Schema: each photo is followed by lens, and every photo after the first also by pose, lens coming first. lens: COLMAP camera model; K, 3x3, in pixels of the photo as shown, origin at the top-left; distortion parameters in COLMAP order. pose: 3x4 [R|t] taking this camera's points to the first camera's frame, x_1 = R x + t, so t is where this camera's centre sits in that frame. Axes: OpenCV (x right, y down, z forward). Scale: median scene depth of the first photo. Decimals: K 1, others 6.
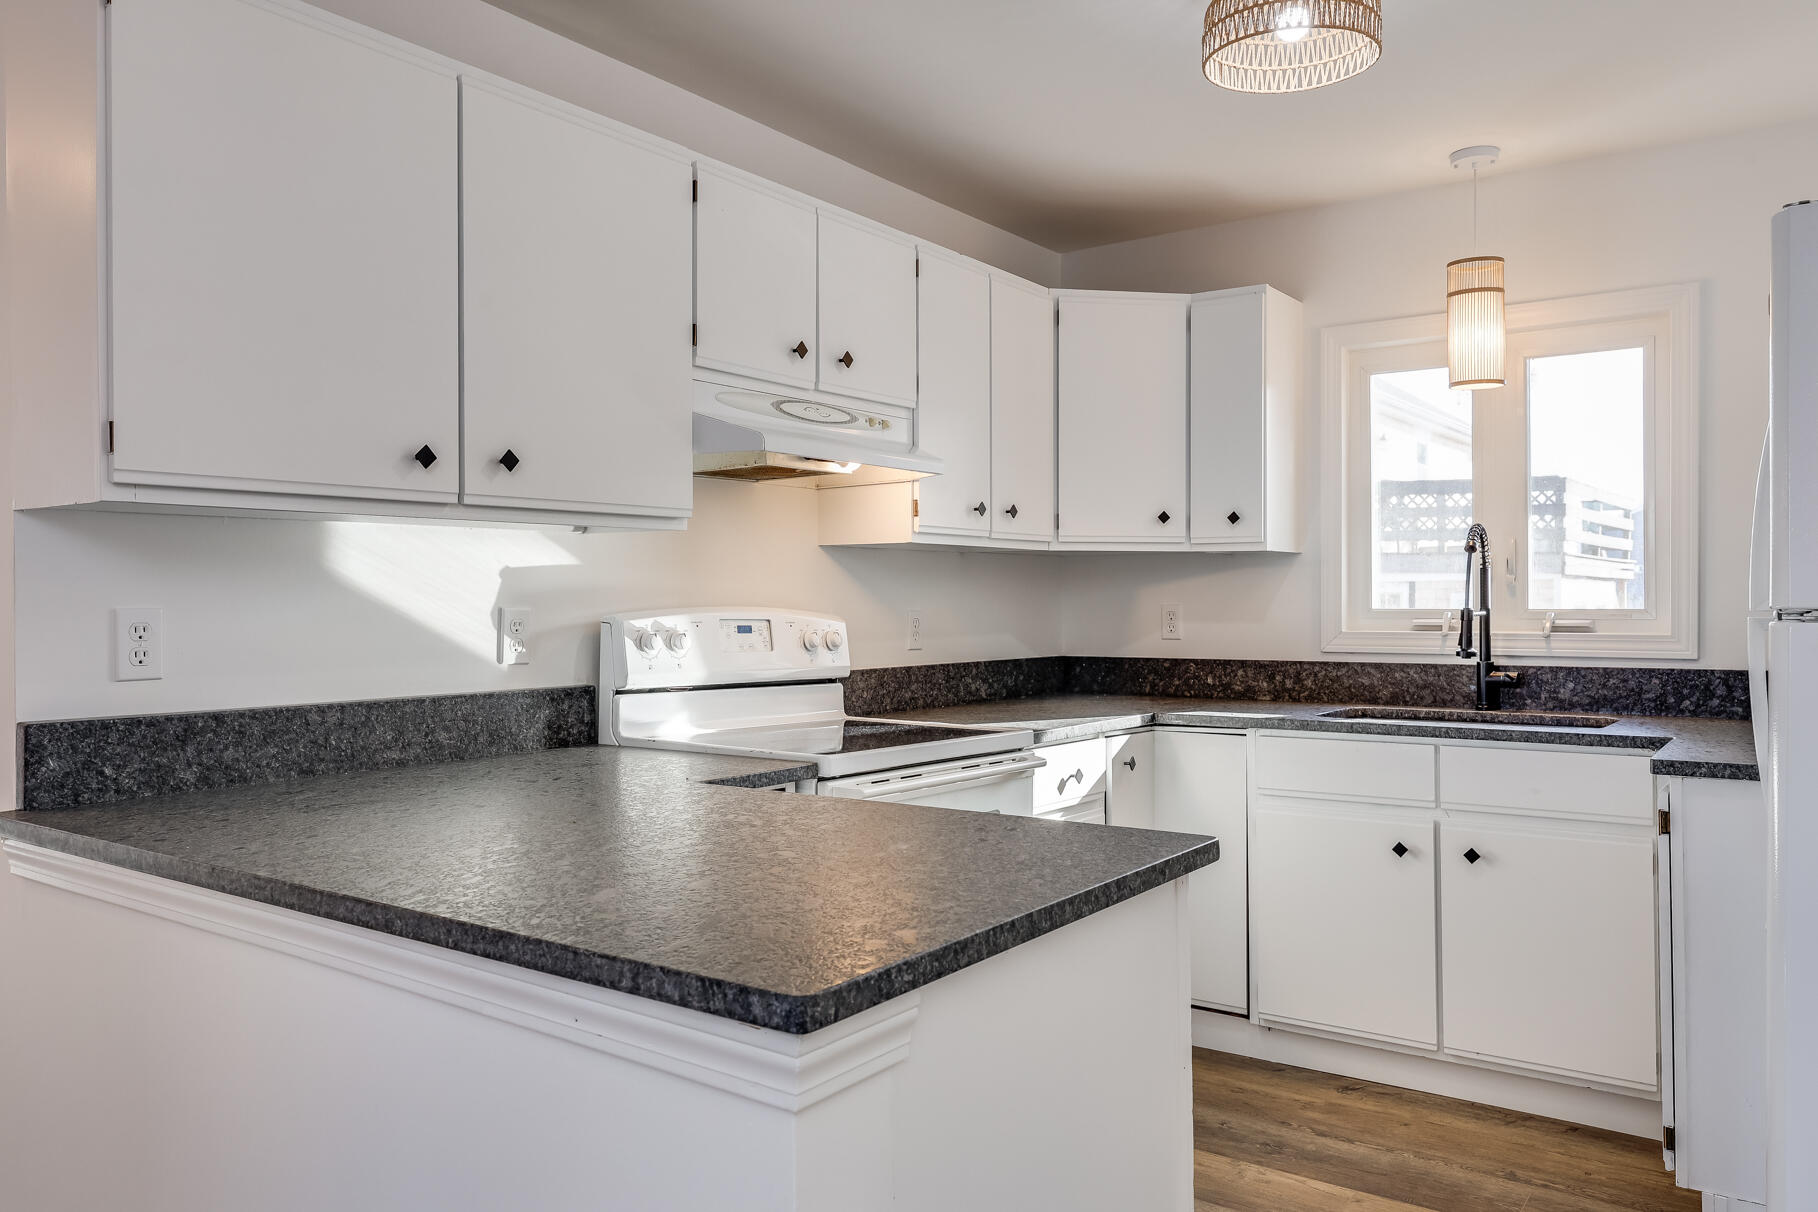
lens RADIAL K [[1278.0, 0, 909.0], [0, 1278.0, 606.0], [0, 0, 1]] dist [0.002883, 0.000766]
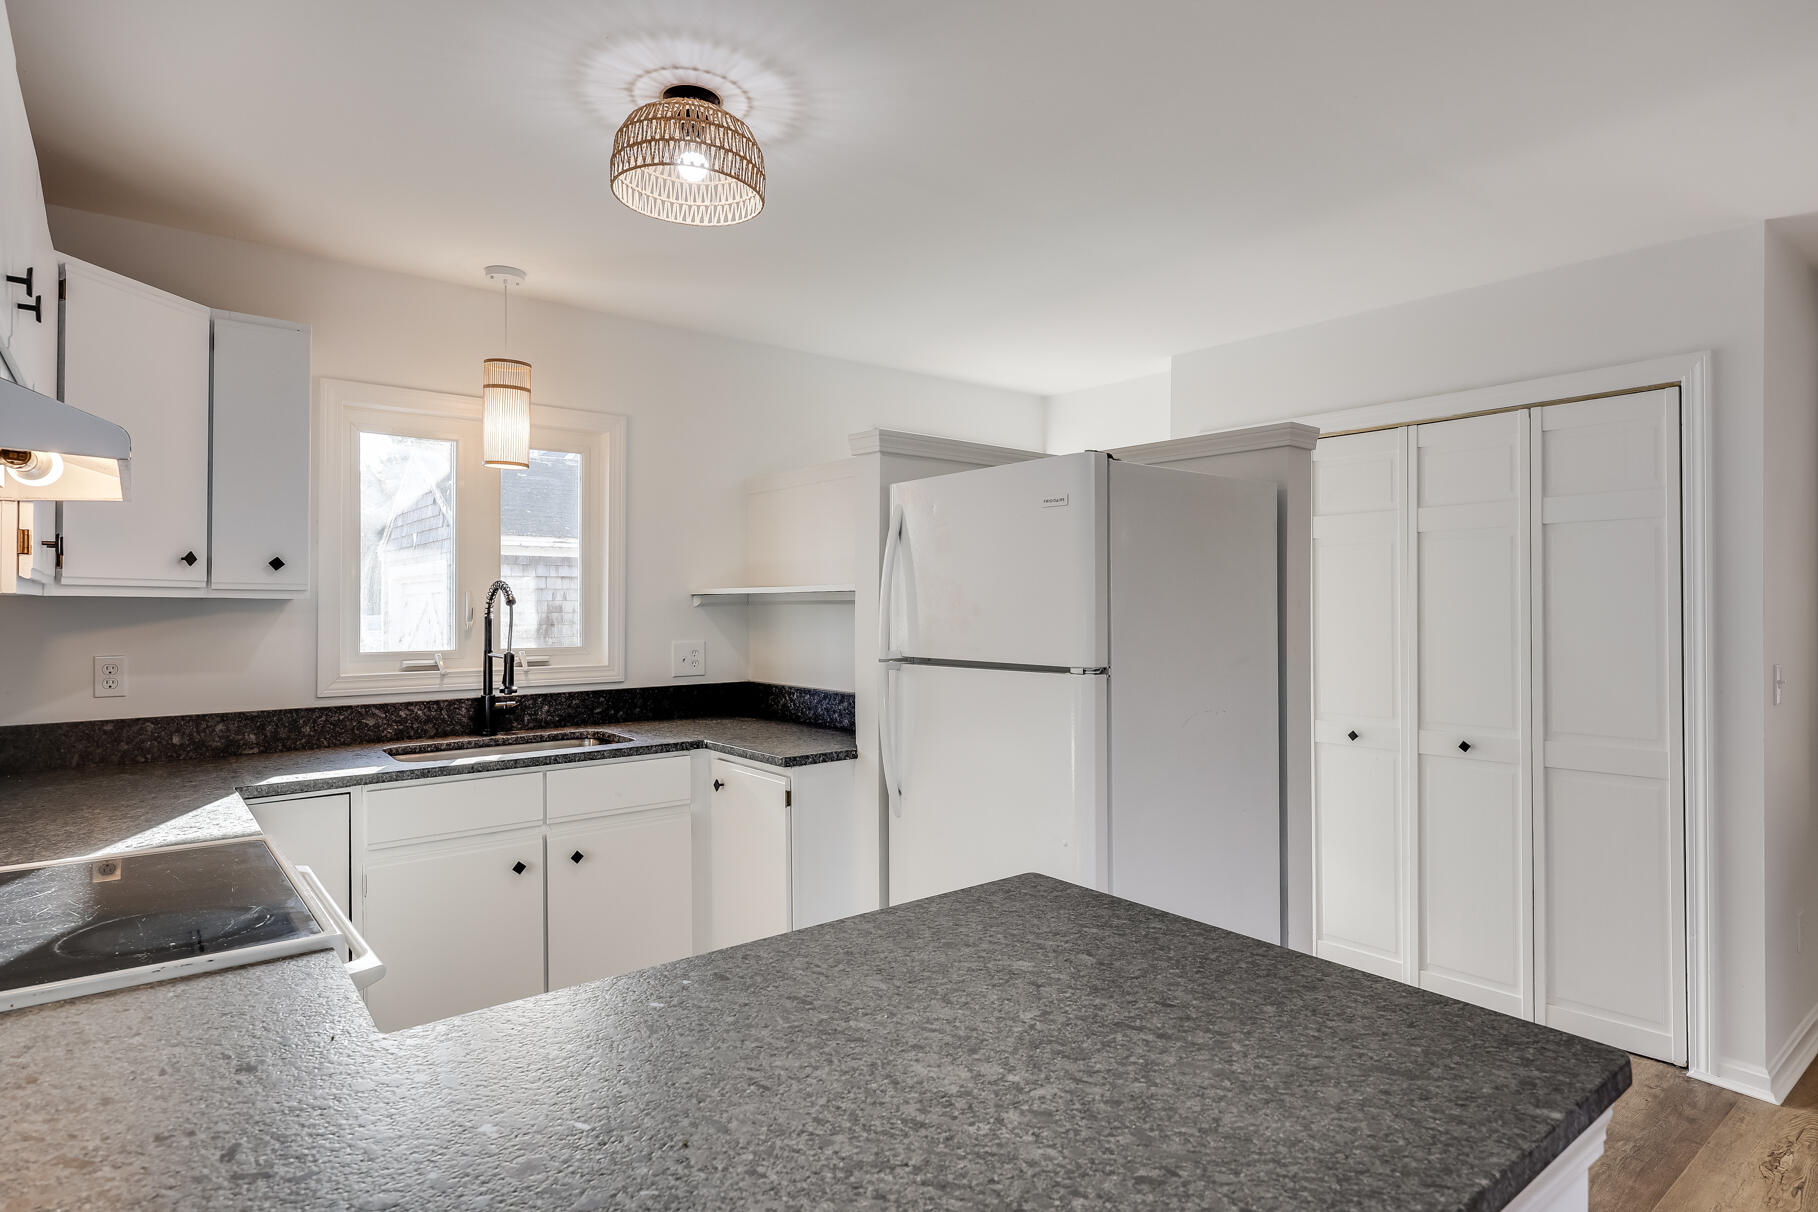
lens RADIAL K [[967.4, 0, 909.0], [0, 967.4, 606.0], [0, 0, 1]] dist [0.002670, -0.000763]
pose [[0.259228, 0.000932, 0.965816, -0.307260], [0.000476, 0.999999, -0.001092, -0.036819], [-0.965816, 0.000743, 0.259228, 0.365918]]
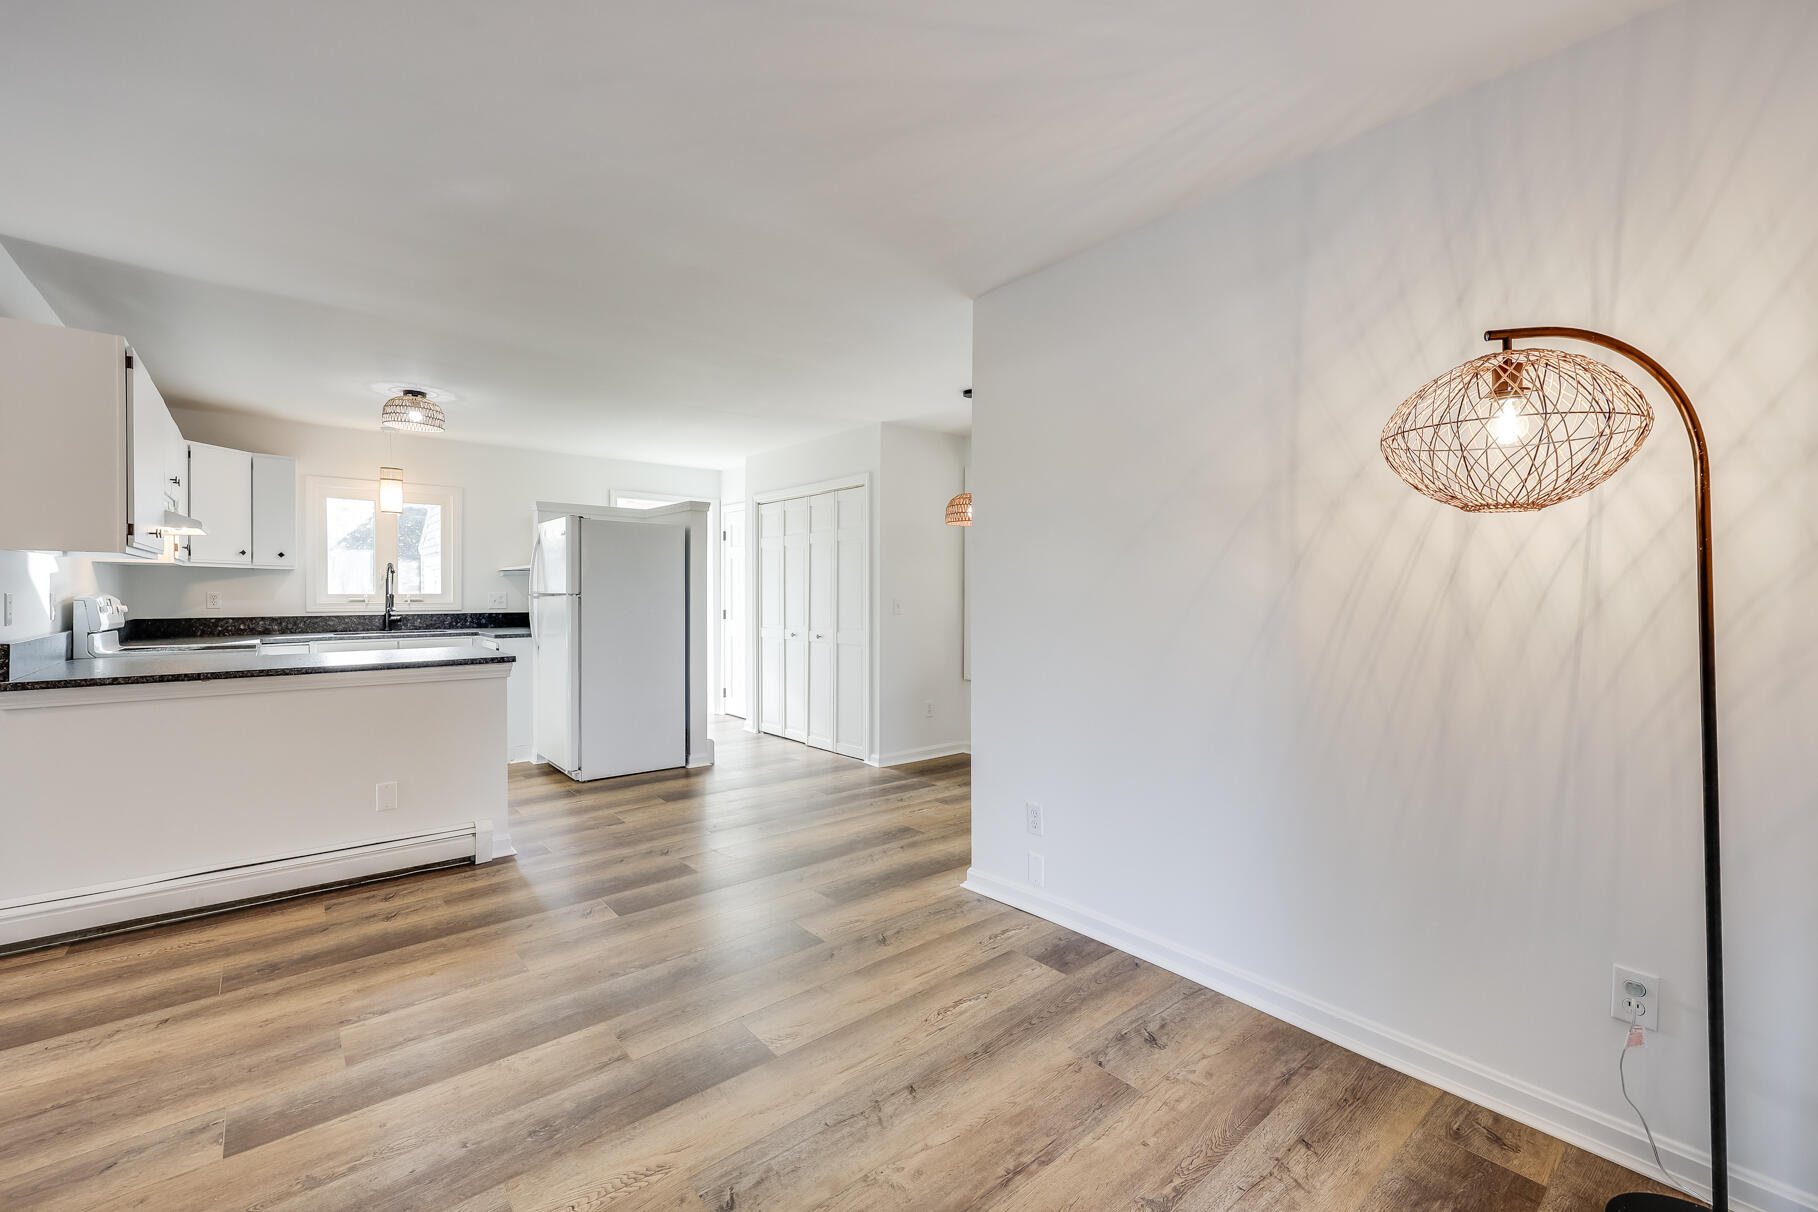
lens RADIAL K [[747.6, 0, 909.0], [0, 747.6, 606.0], [0, 0, 1]] dist [-0.000708, 0.000207]
pose [[0.225626, -0.016403, 0.974076, -0.808529], [-0.004082, 0.999834, 0.017782, -0.004641], [-0.974205, -0.007989, 0.225522, -0.419003]]
